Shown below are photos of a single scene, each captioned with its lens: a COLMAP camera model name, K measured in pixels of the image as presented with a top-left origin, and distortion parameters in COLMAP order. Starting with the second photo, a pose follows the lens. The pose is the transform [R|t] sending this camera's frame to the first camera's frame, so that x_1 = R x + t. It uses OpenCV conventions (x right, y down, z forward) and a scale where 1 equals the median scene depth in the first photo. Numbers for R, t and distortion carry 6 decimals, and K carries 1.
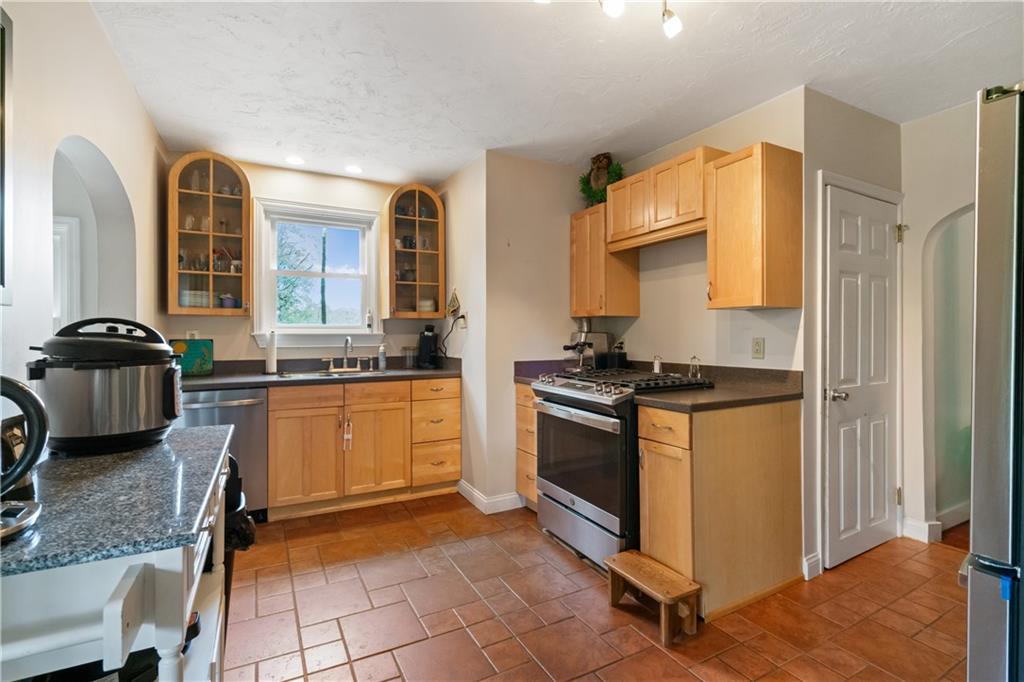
lens RADIAL K [[467.4, 0, 529.1], [0, 467.4, 336.3], [0, 0, 1]] dist [-0.013297, 0.003324]
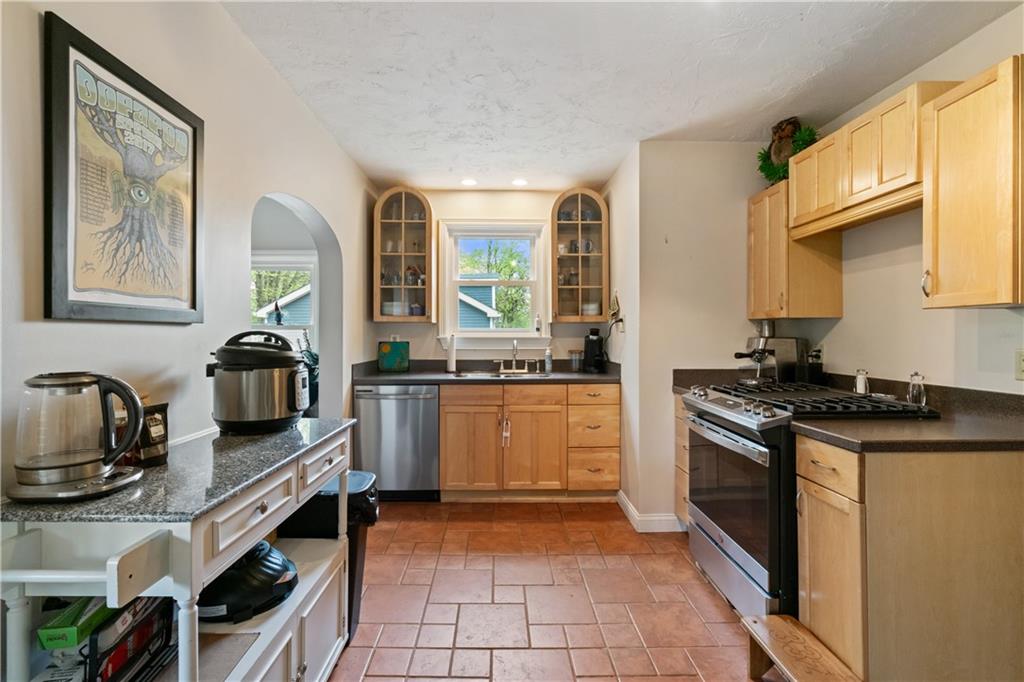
lens RADIAL K [[467.4, 0, 510.4], [0, 467.4, 336.6], [0, 0, 1]] dist [-0.013297, 0.003324]
pose [[0.885878, 0.004738, -0.463894, 0.121300], [-0.004585, 0.999988, 0.001459, -0.010552], [0.463895, 0.000834, 0.885890, 0.059456]]
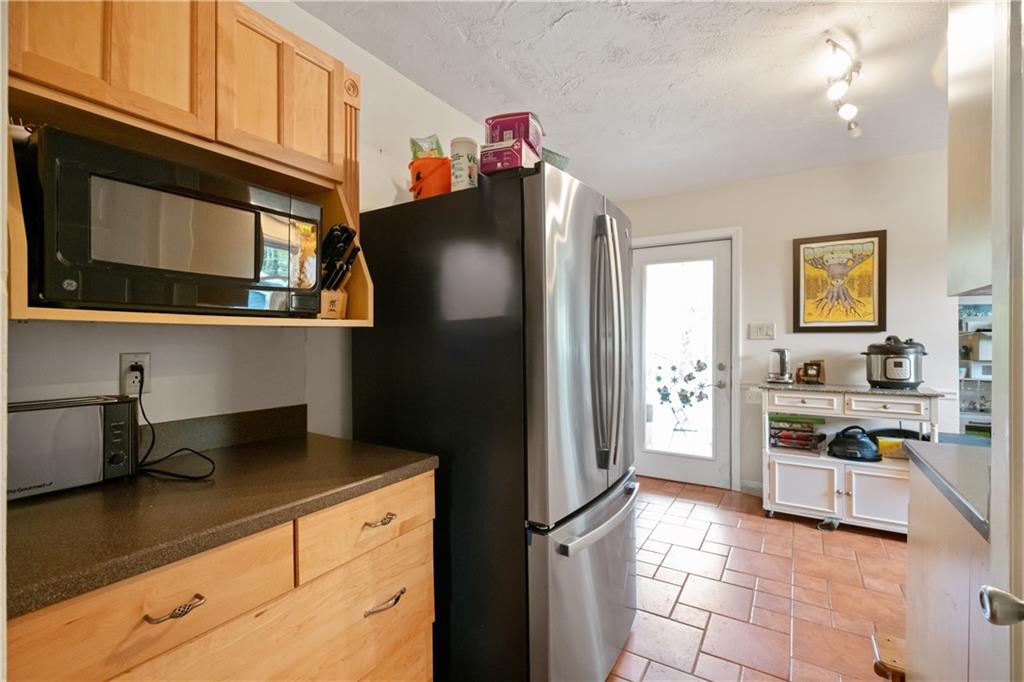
lens RADIAL K [[467.4, 0, 509.4], [0, 467.4, 337.8], [0, 0, 1]] dist [-0.013297, 0.003324]
pose [[-0.873290, 0.003839, -0.487185, 0.717378], [0.002663, 0.999992, 0.003106, -0.014046], [0.487193, 0.001415, -0.873293, 0.743725]]
